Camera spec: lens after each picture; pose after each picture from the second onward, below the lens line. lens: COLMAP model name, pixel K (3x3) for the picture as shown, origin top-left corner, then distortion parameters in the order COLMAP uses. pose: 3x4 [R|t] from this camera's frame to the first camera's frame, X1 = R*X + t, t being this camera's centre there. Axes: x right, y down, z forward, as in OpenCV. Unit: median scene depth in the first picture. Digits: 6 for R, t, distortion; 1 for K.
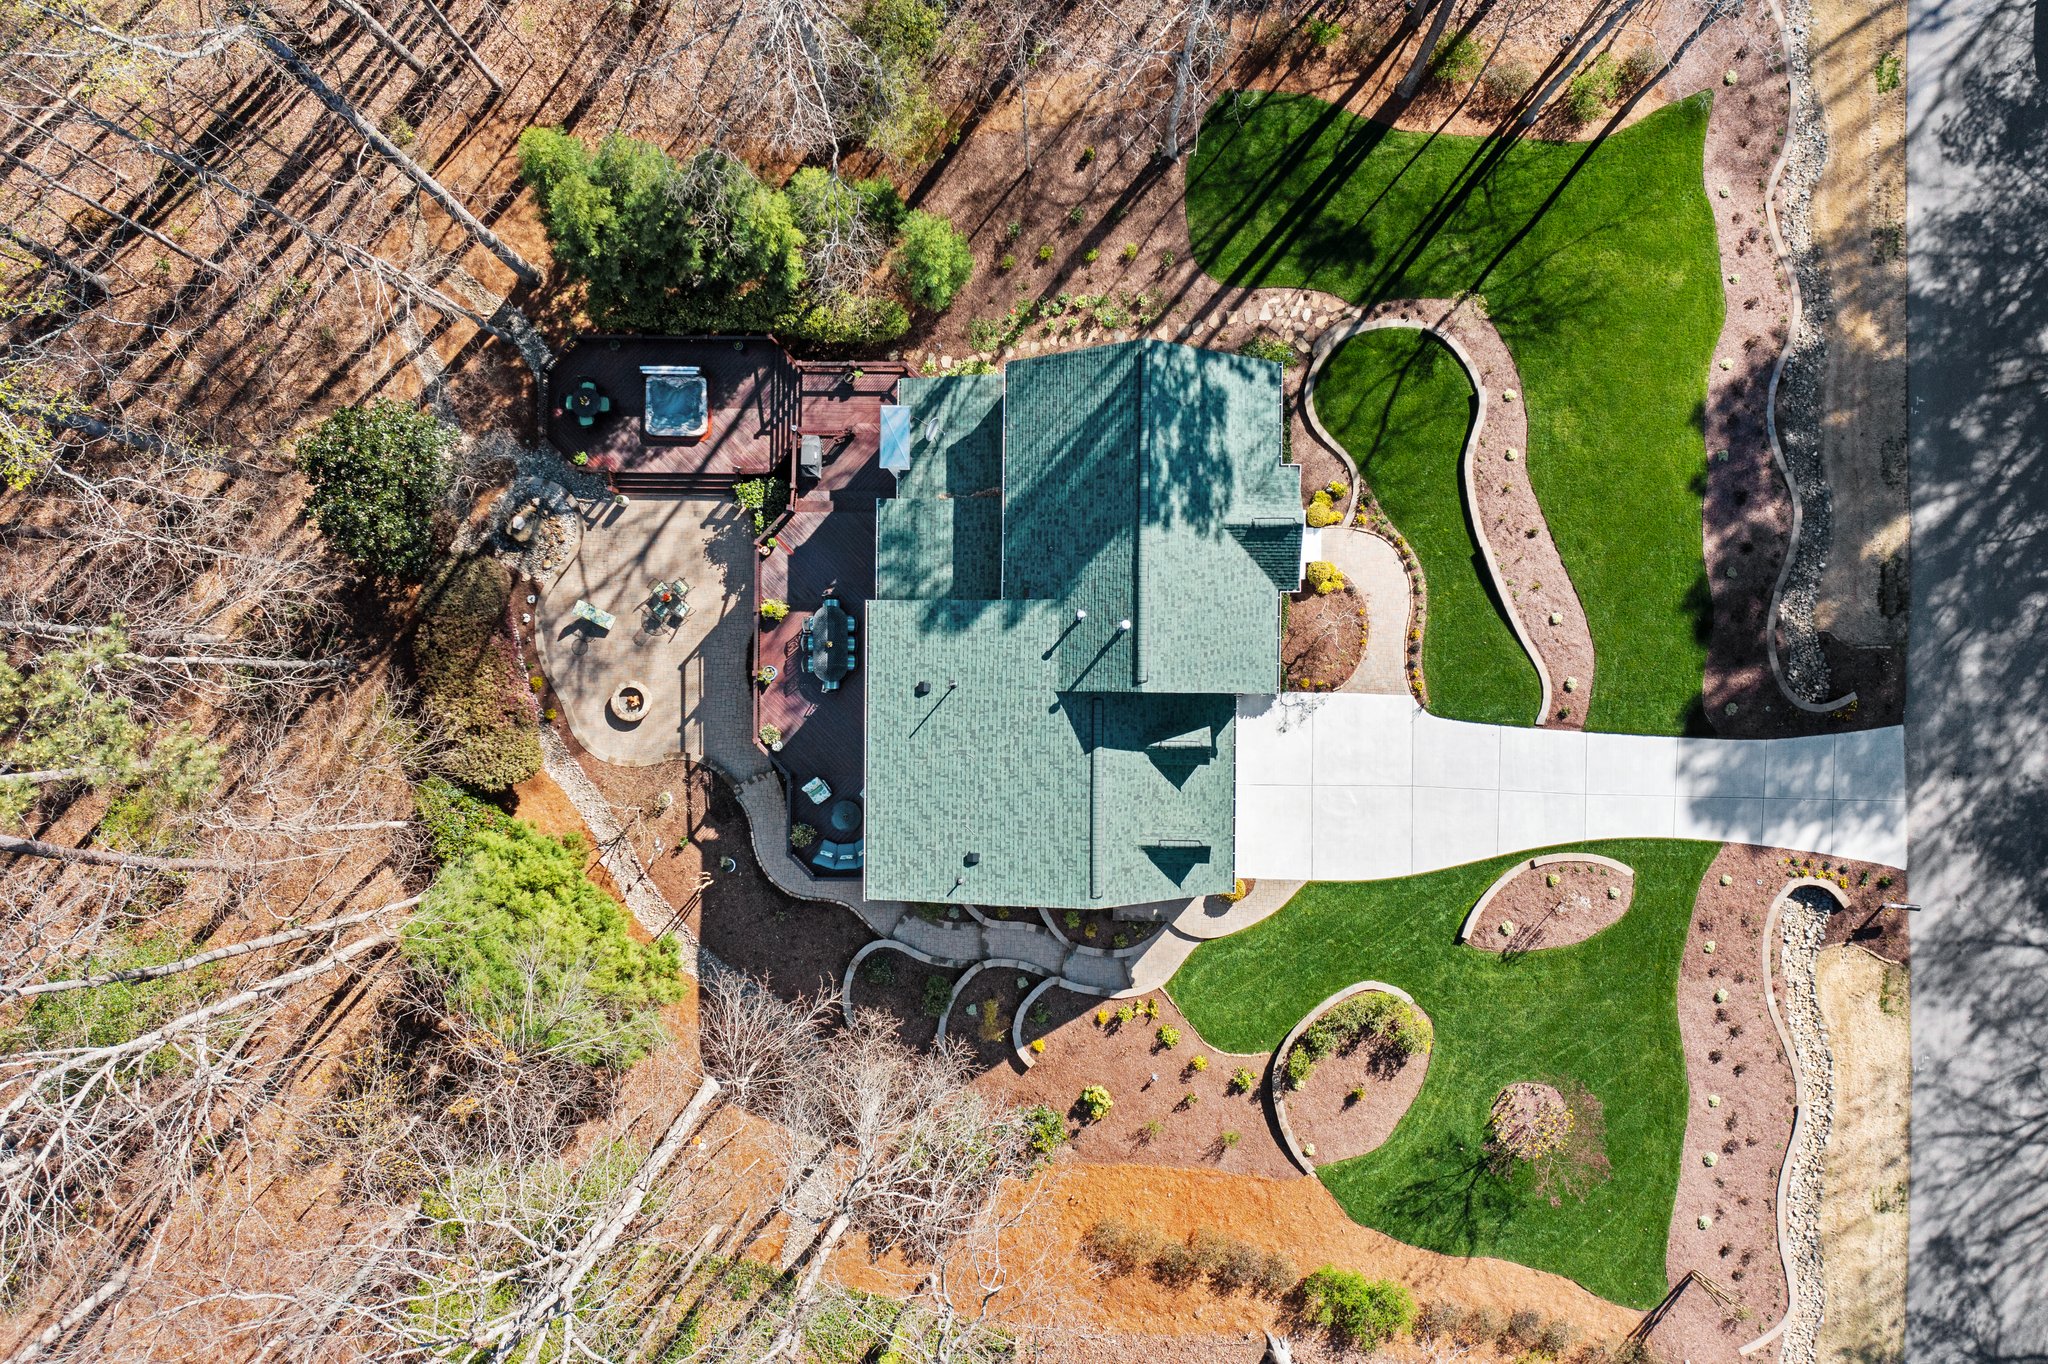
lens RADIAL K [[1629.0, 0, 1011.6], [0, 1629.0, 666.3], [0, 0, 1]] dist [0.003827, 0.004105]
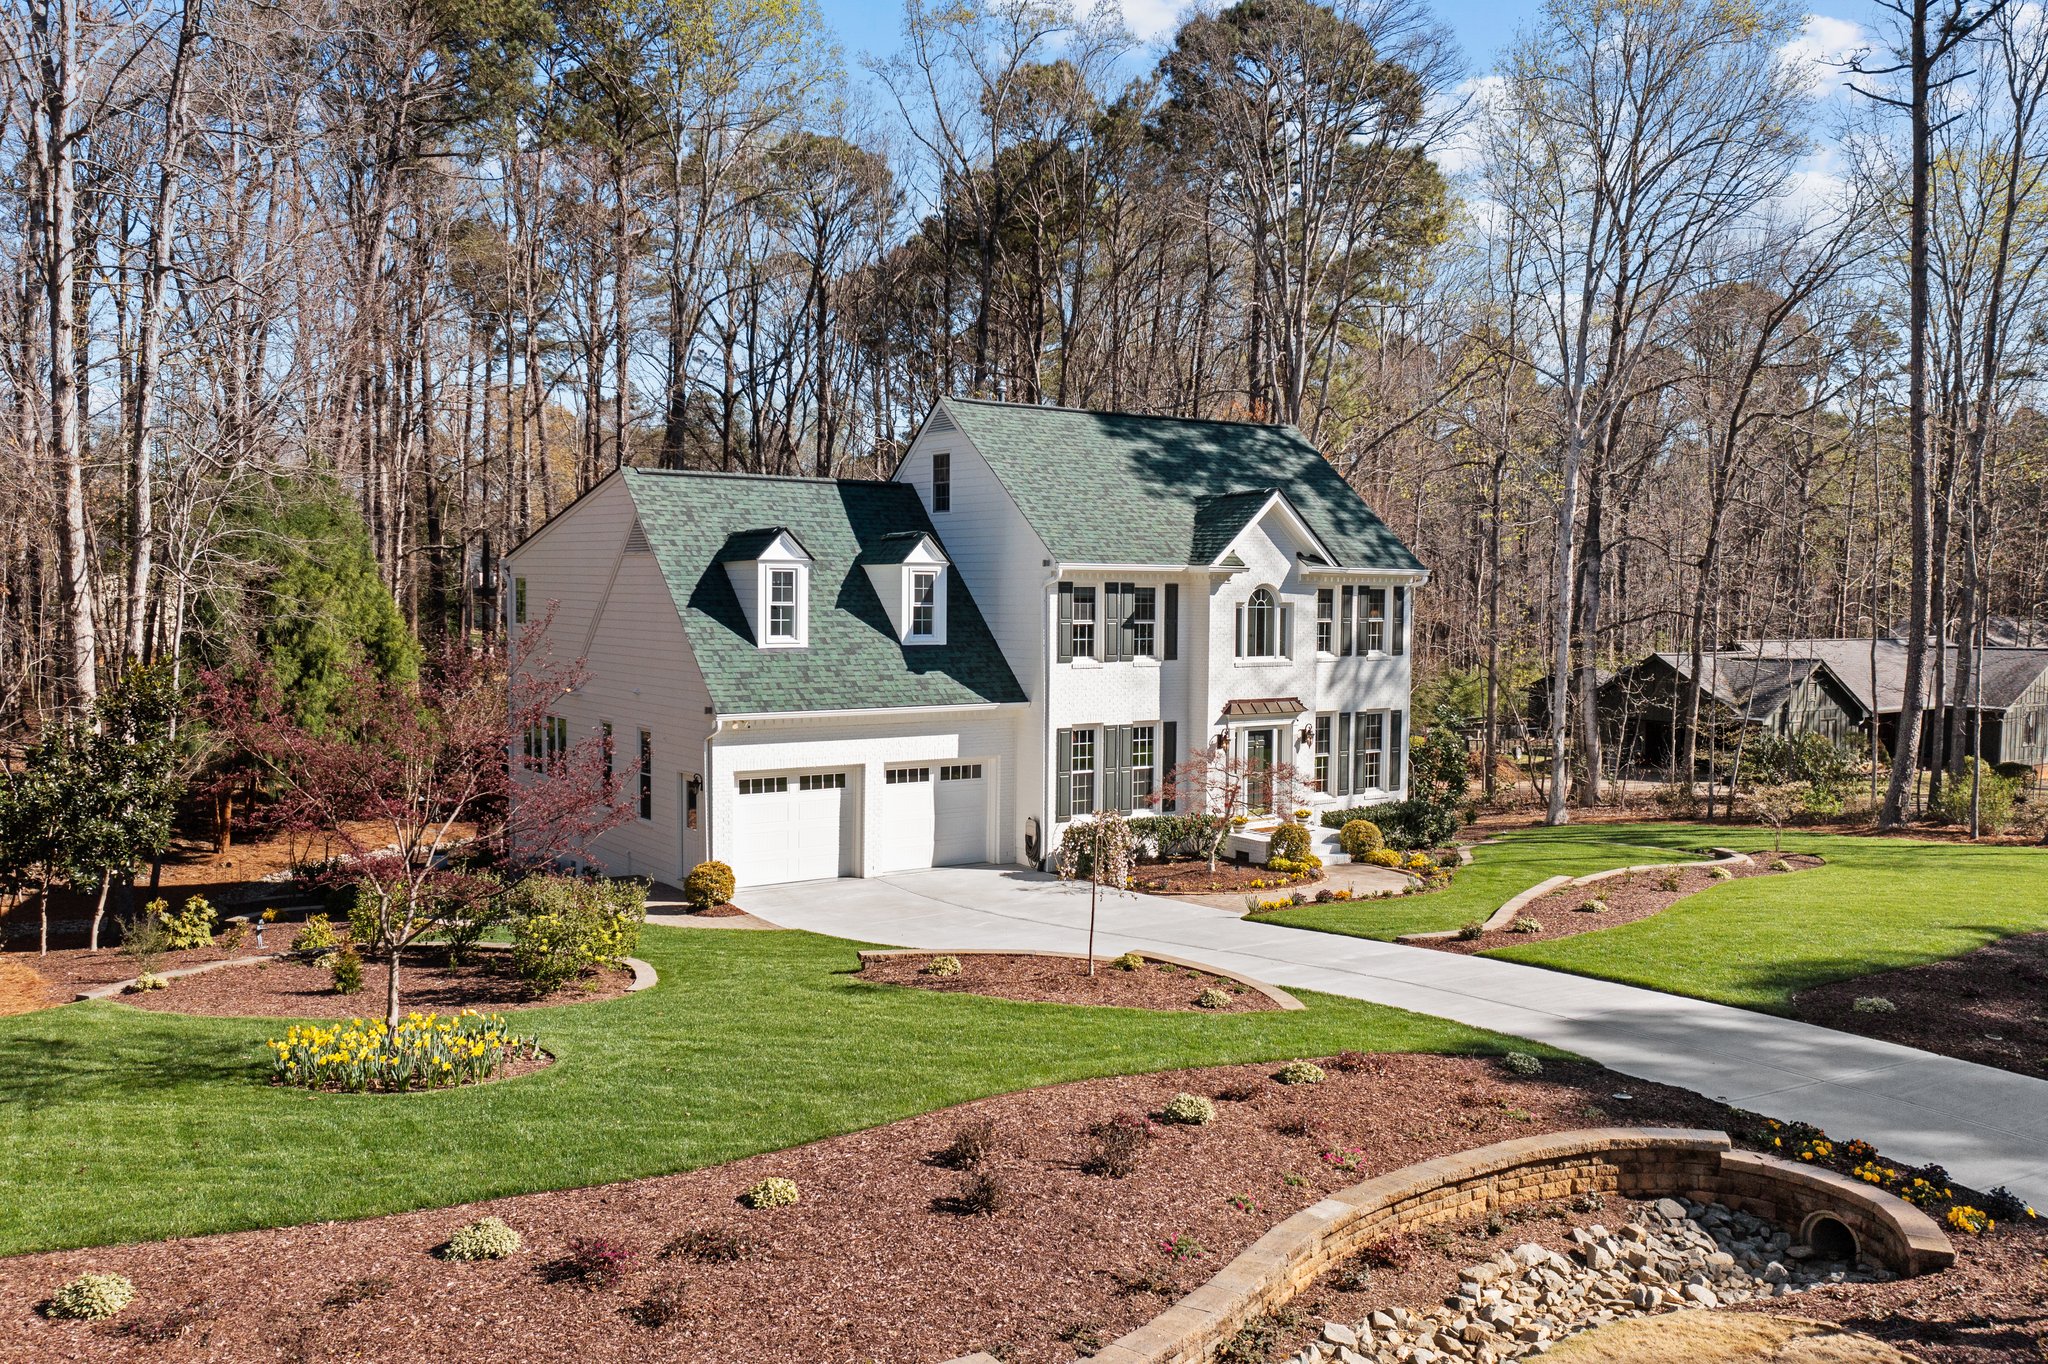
lens RADIAL K [[1631.0, 0, 1017.3], [0, 1631.0, 689.6], [0, 0, 1]] dist [-0.002432, 0.001297]
pose [[0.575244, 0.094846, -0.812464, 0.585684], [-0.817660, 0.038814, -0.574392, 0.342354], [-0.022944, 0.994735, 0.099880, 0.883105]]
